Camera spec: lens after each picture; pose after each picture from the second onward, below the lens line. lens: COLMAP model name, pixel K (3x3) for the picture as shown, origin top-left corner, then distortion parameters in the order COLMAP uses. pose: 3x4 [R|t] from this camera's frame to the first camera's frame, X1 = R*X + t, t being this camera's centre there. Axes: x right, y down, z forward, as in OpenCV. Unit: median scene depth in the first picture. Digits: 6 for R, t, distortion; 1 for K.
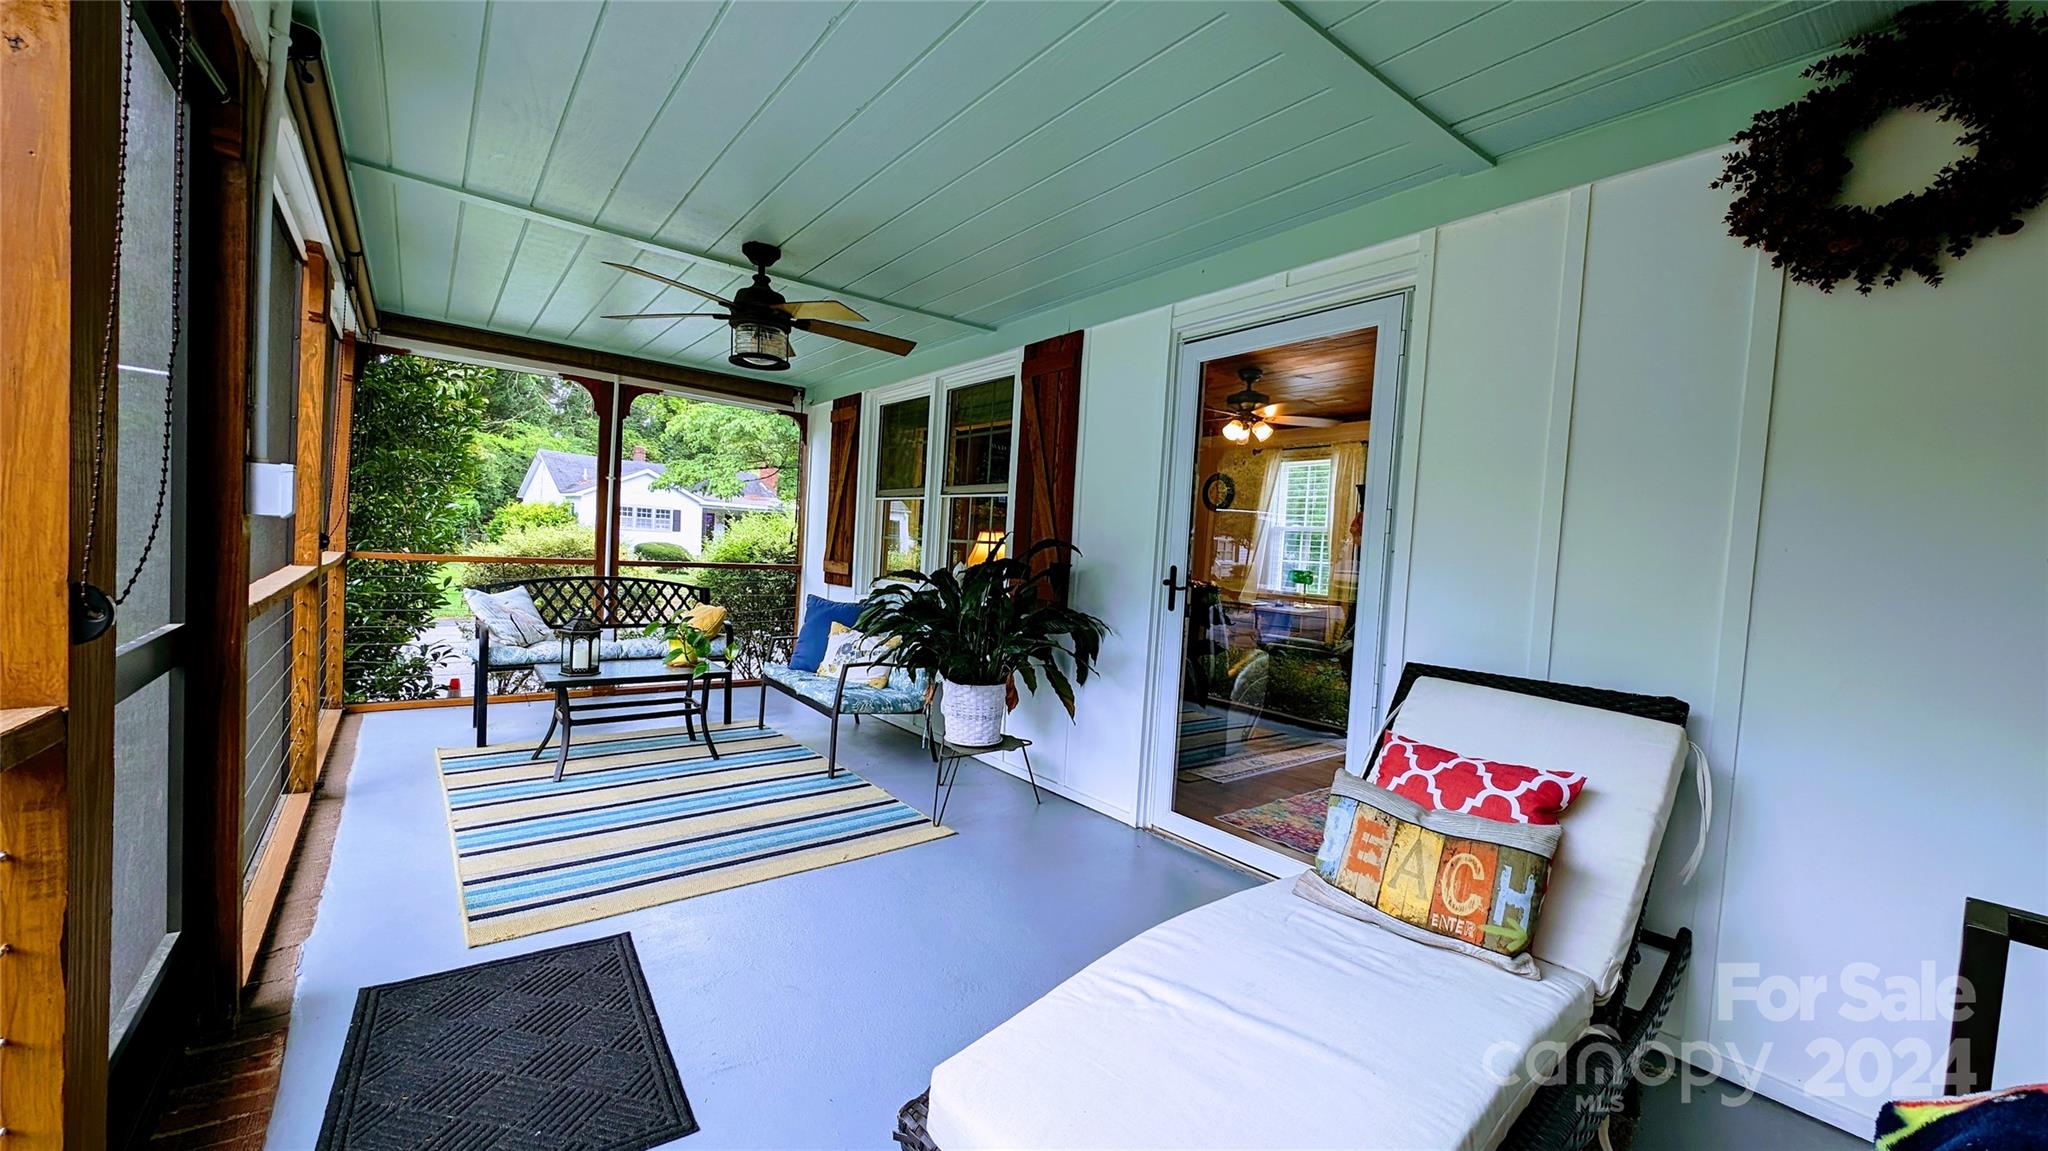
lens RADIAL K [[763.1, 0, 1020.6], [0, 763.1, 583.2], [0, 0, 1]] dist [0.017235, -0.009387]
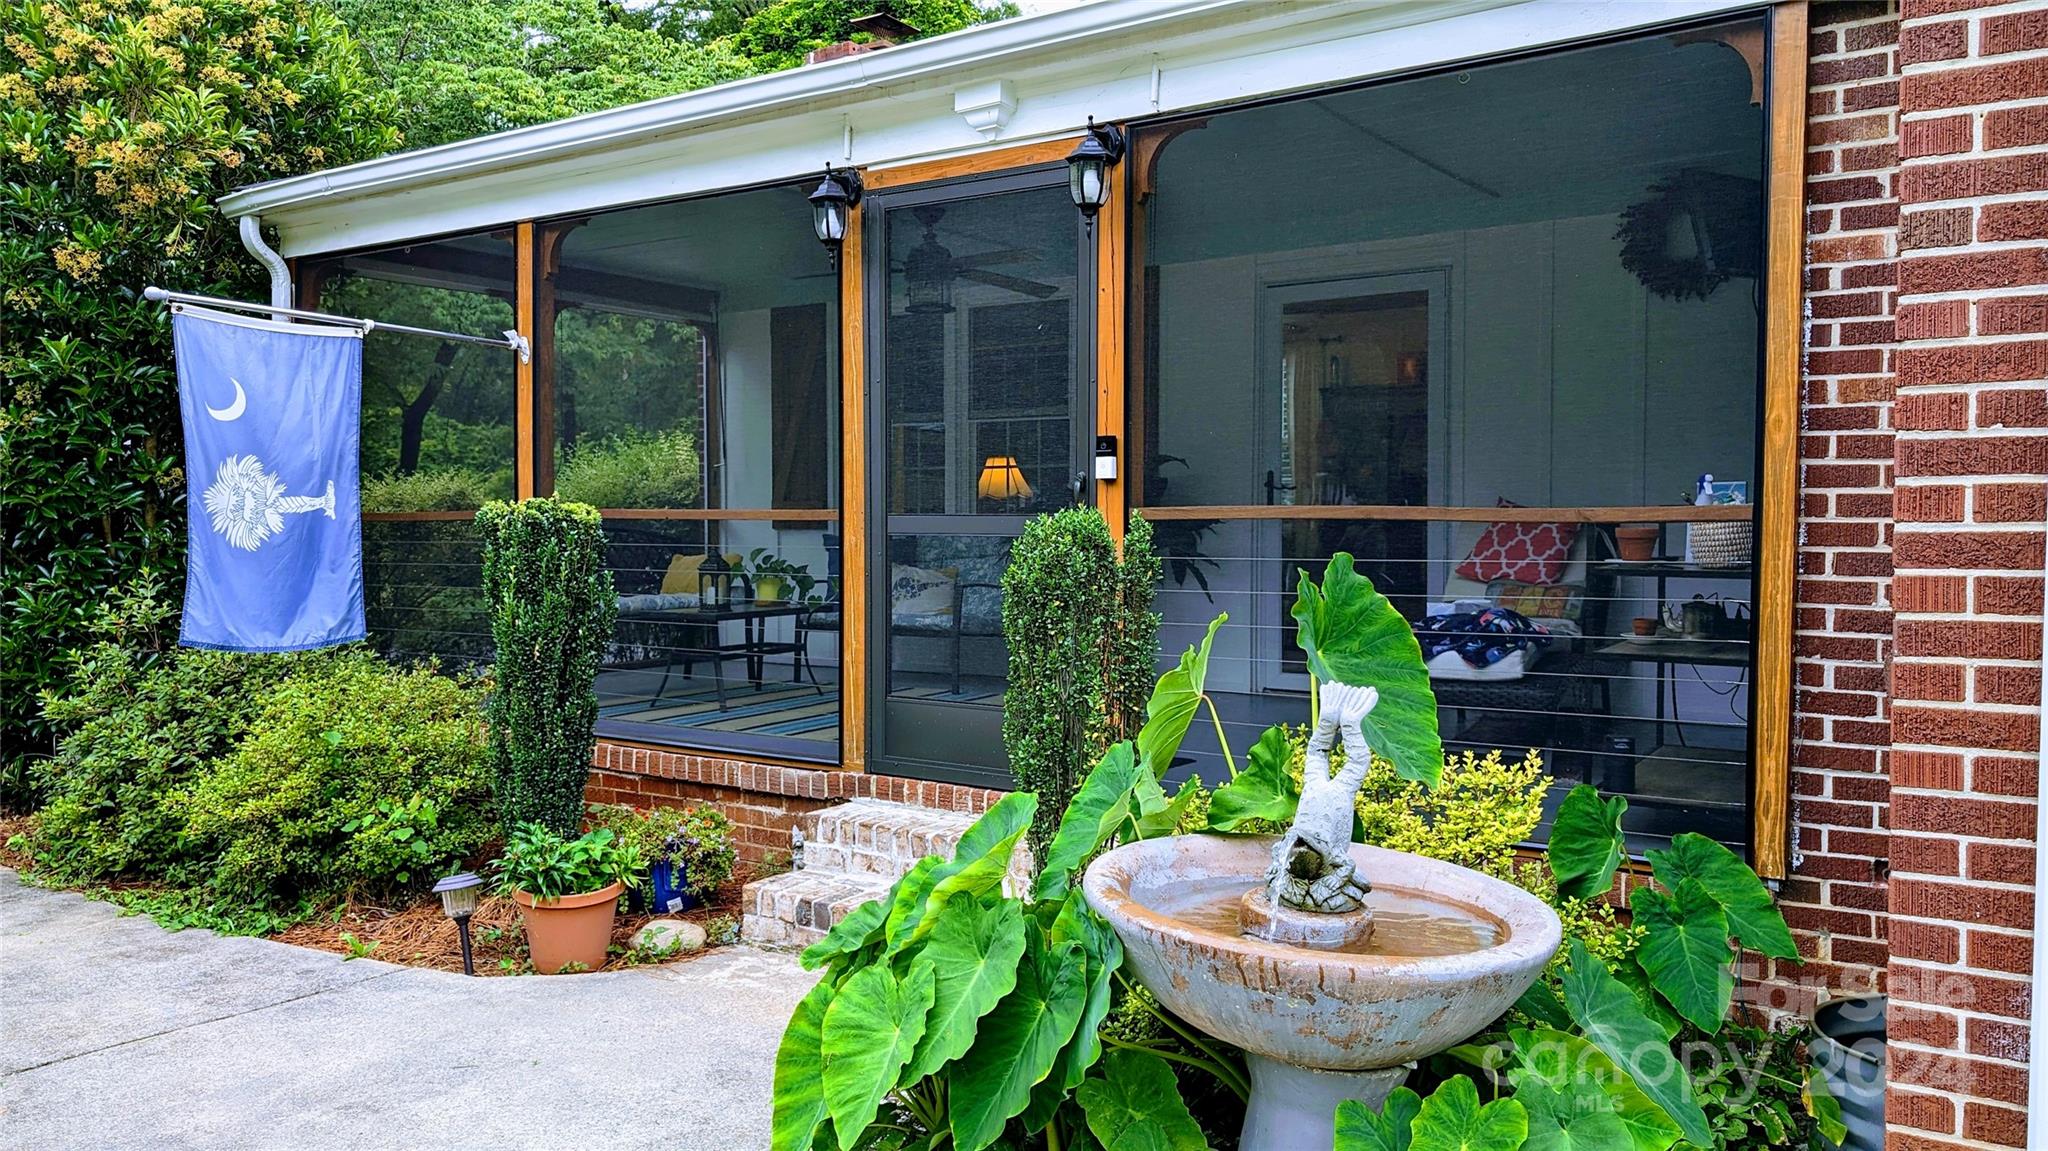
lens RADIAL K [[1488.6, 0, 1013.4], [0, 1488.6, 566.3], [0, 0, 1]] dist [0.019632, -0.007658]
pose [[0.953238, -0.066938, 0.294714, -1.146315], [0.067772, 0.997673, 0.007394, 0.106156], [-0.294523, 0.012925, 0.955557, -1.447094]]
